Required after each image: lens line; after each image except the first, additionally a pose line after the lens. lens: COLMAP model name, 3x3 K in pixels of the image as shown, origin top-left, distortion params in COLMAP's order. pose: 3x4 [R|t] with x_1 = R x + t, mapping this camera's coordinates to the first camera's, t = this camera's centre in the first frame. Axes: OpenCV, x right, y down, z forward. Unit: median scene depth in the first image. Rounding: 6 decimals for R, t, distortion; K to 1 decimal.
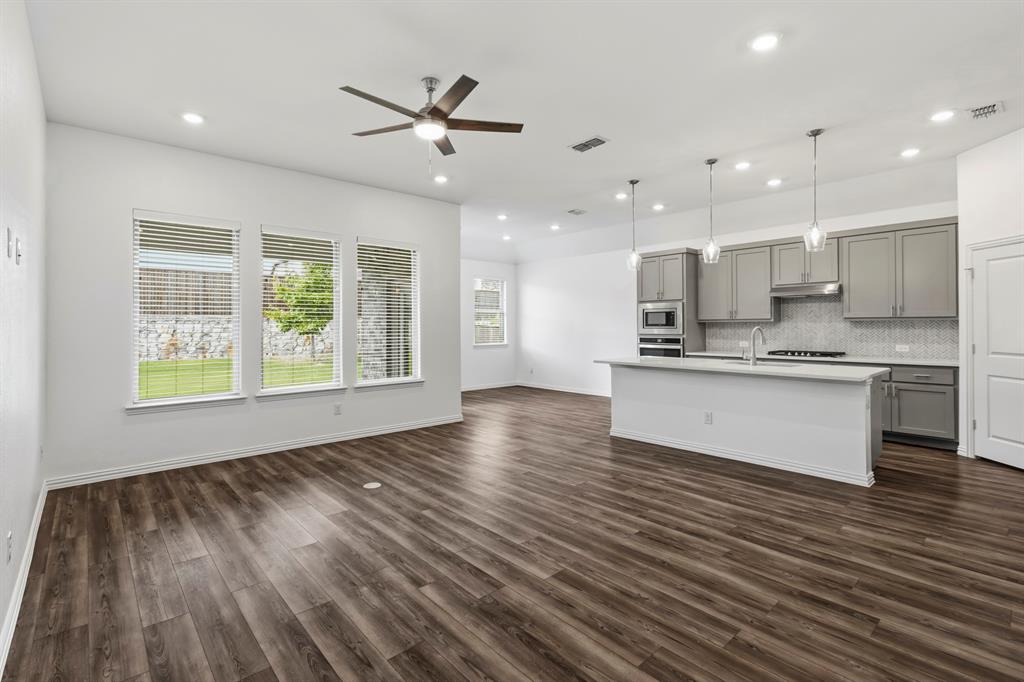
lens RADIAL K [[475.7, 0, 490.5], [0, 475.7, 316.3], [0, 0, 1]] dist [0.005783, -0.001072]
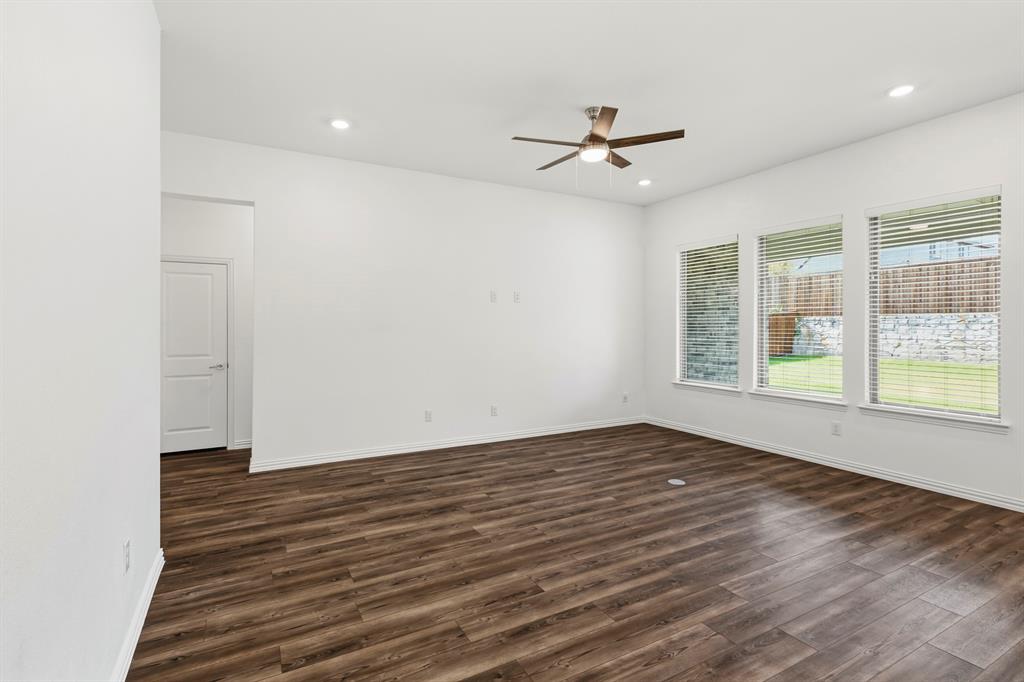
lens RADIAL K [[475.7, 0, 501.4], [0, 475.7, 325.0], [0, 0, 1]] dist [0.005783, -0.001072]
pose [[-0.215326, 0.000668, -0.976542, 1.026126], [0.023047, 0.999725, -0.004398, 0.010226], [0.976270, -0.023453, -0.215282, 1.035967]]
